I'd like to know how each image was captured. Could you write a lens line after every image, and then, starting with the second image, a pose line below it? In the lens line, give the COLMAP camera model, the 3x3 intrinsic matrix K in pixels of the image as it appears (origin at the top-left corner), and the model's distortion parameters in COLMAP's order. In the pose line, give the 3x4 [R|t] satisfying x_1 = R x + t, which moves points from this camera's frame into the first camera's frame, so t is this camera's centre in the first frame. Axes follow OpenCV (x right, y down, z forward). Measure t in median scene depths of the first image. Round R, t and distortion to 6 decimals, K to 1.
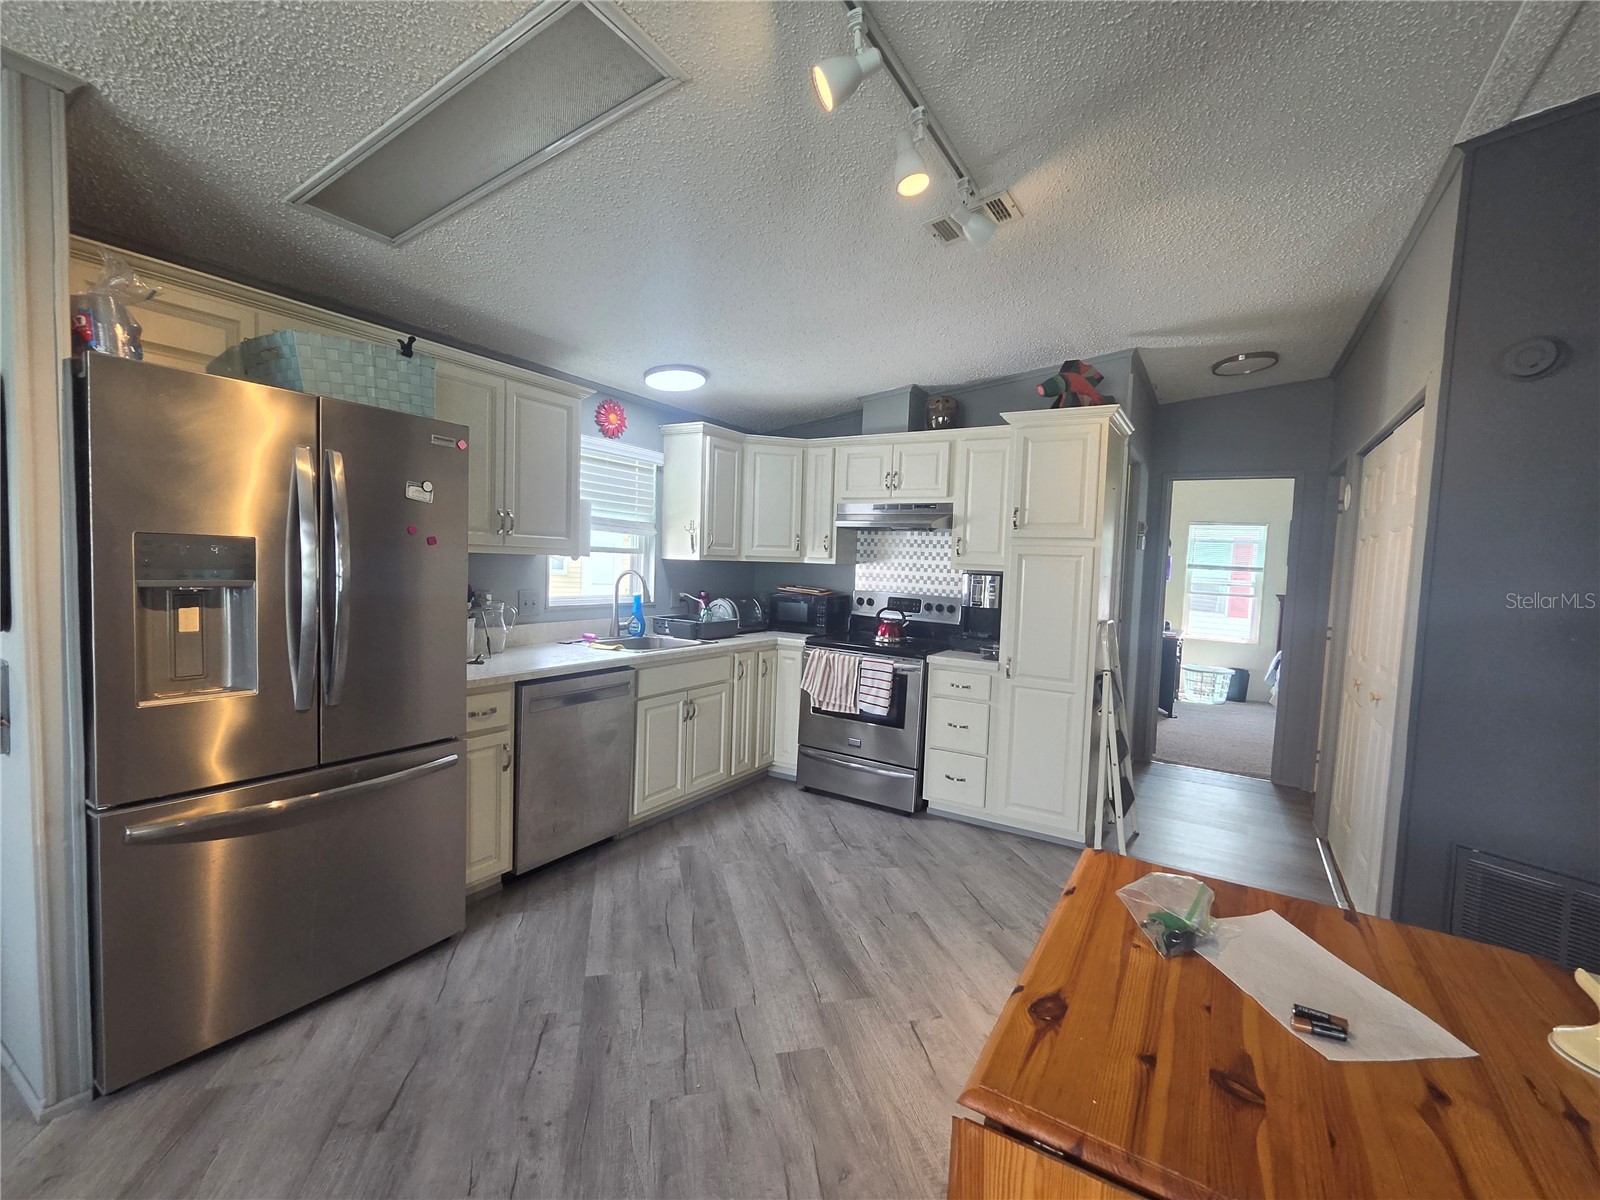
lens RADIAL K [[690.1, 0, 806.5], [0, 690.1, 600.5], [0, 0, 1]] dist [-0.004781, 0.000615]
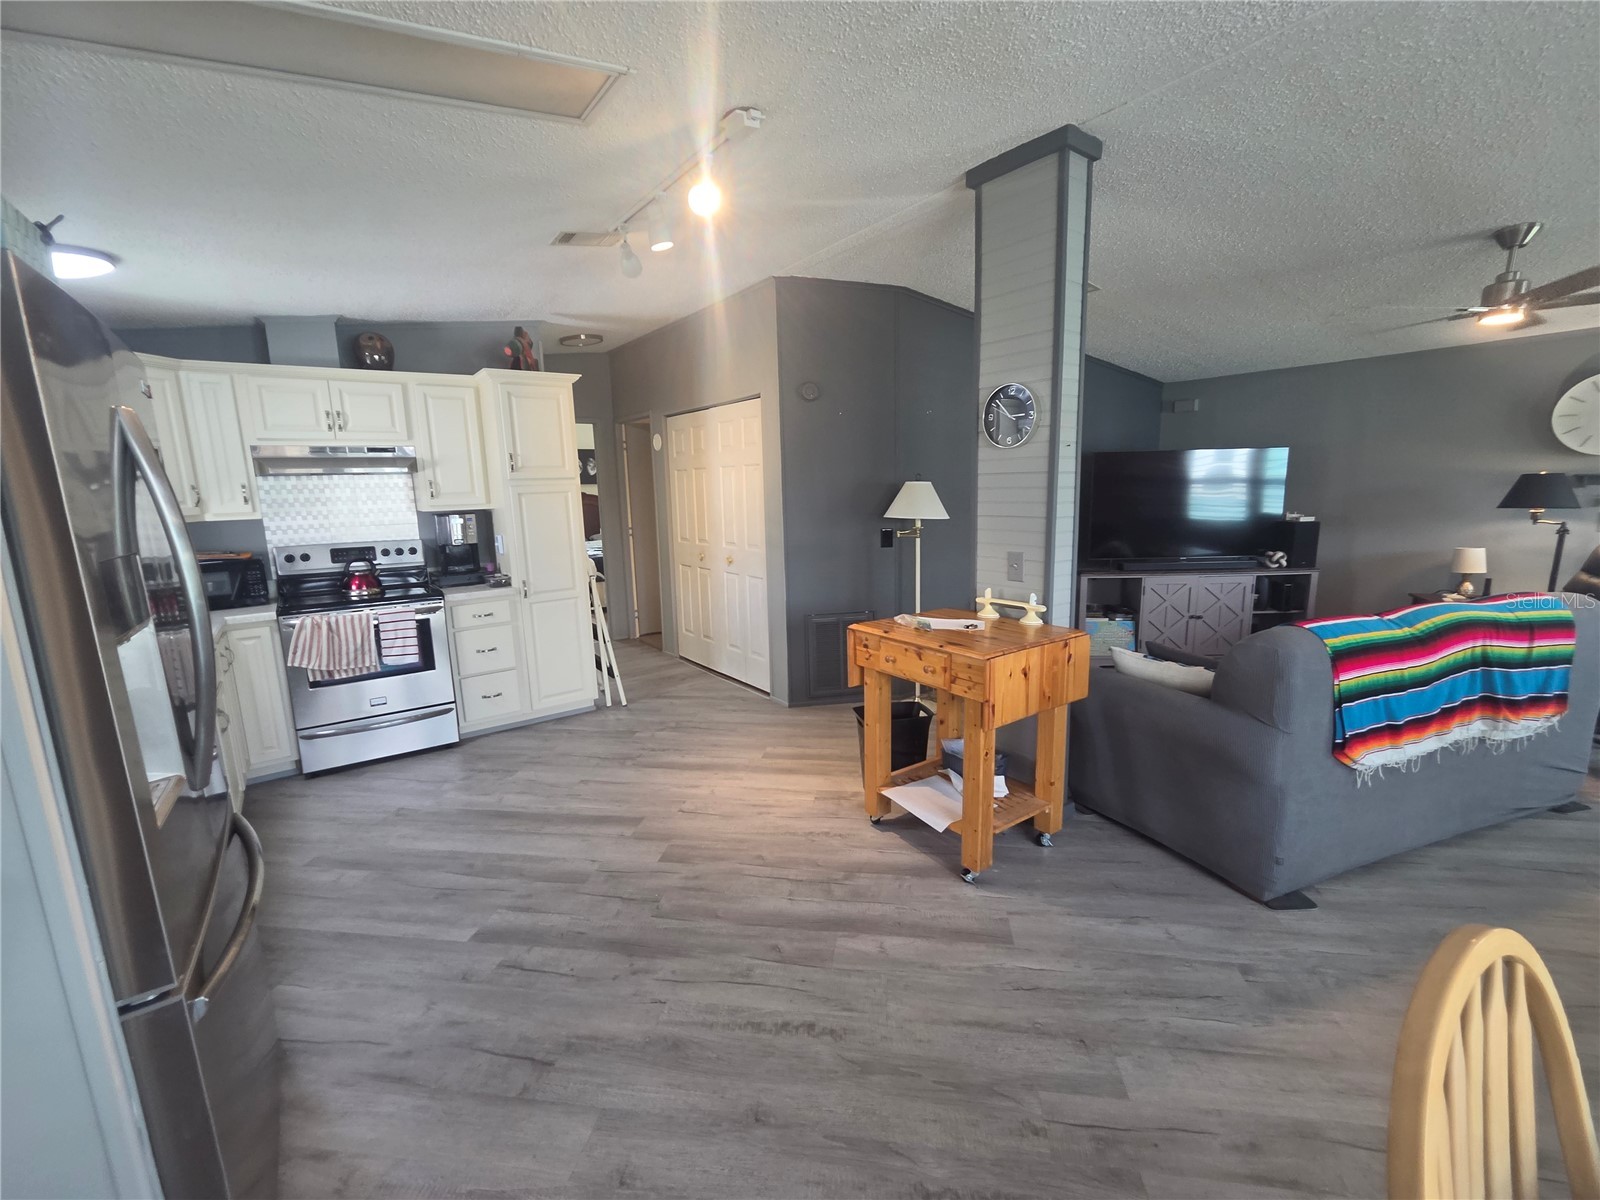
lens RADIAL K [[687.9, 0, 805.8], [0, 687.9, 601.4], [0, 0, 1]] dist [-0.007550, 0.005801]
pose [[0.382596, -0.208266, 0.900136, -0.588664], [0.097611, 0.977921, 0.184775, -0.053879], [-0.918745, 0.017169, 0.394478, 0.080751]]
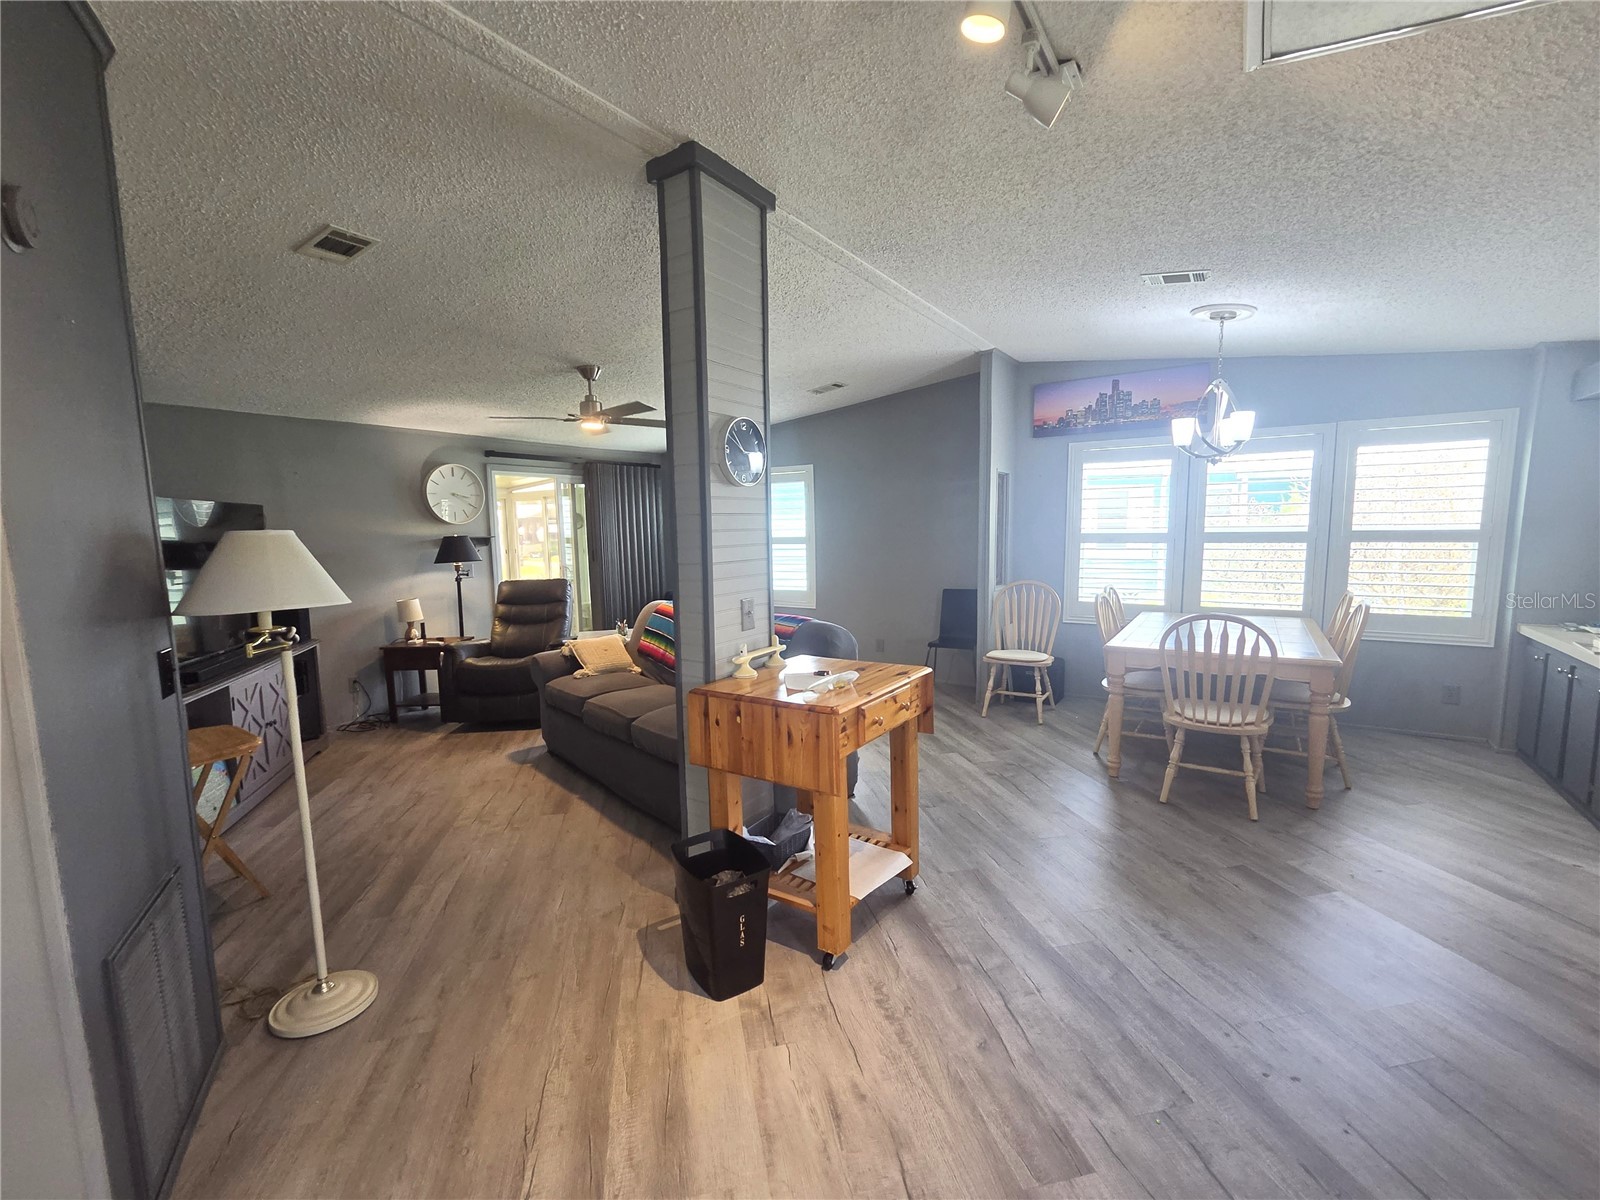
lens RADIAL K [[688.1, 0, 812.8], [0, 688.1, 607.1], [0, 0, 1]] dist [-0.013524, -0.000051]
pose [[-0.999245, -0.023552, 0.030897, 0.147240], [-0.017550, 0.983166, 0.181868, -0.065569], [-0.034661, 0.181189, -0.982837, 0.900103]]
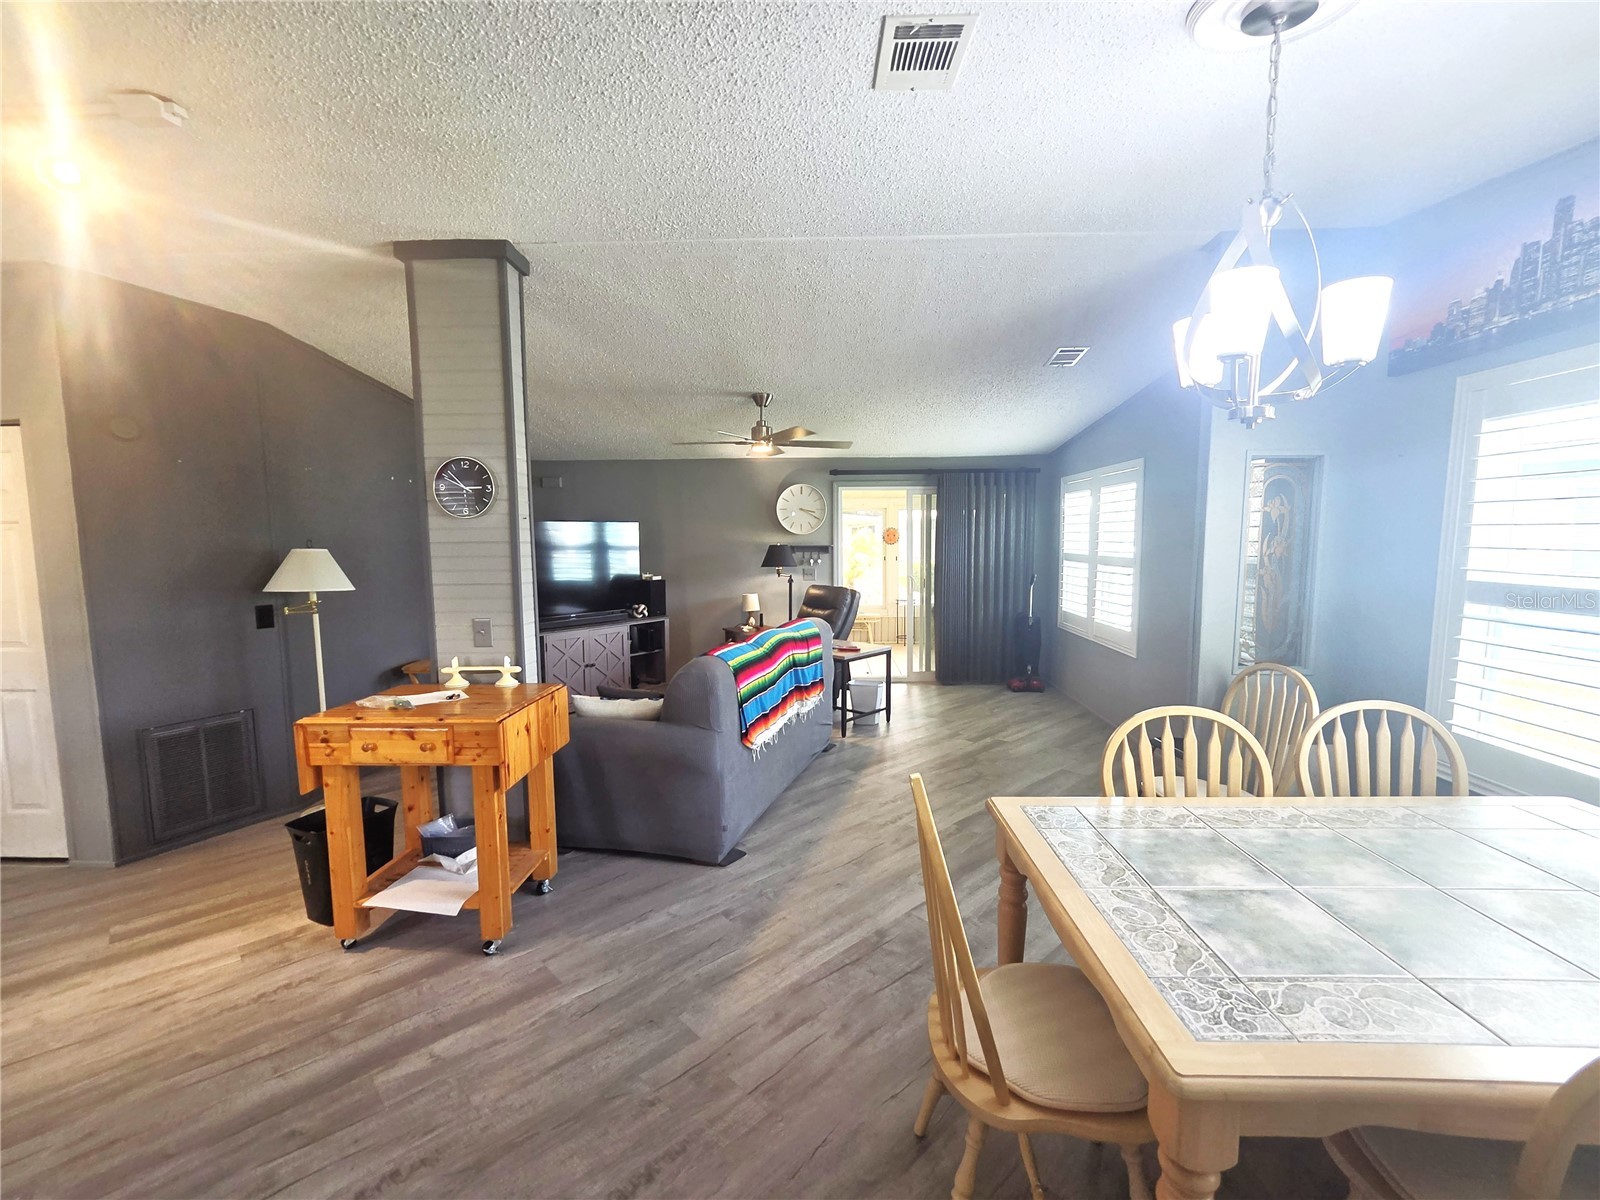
lens RADIAL K [[691.9, 0, 806.3], [0, 691.9, 602.9], [0, 0, 1]] dist [-0.002862, -0.000043]
pose [[-0.490764, -0.121847, 0.862731, -0.664465], [0.042477, 0.985650, 0.163370, -0.075326], [-0.870257, 0.116822, -0.478546, 0.227008]]
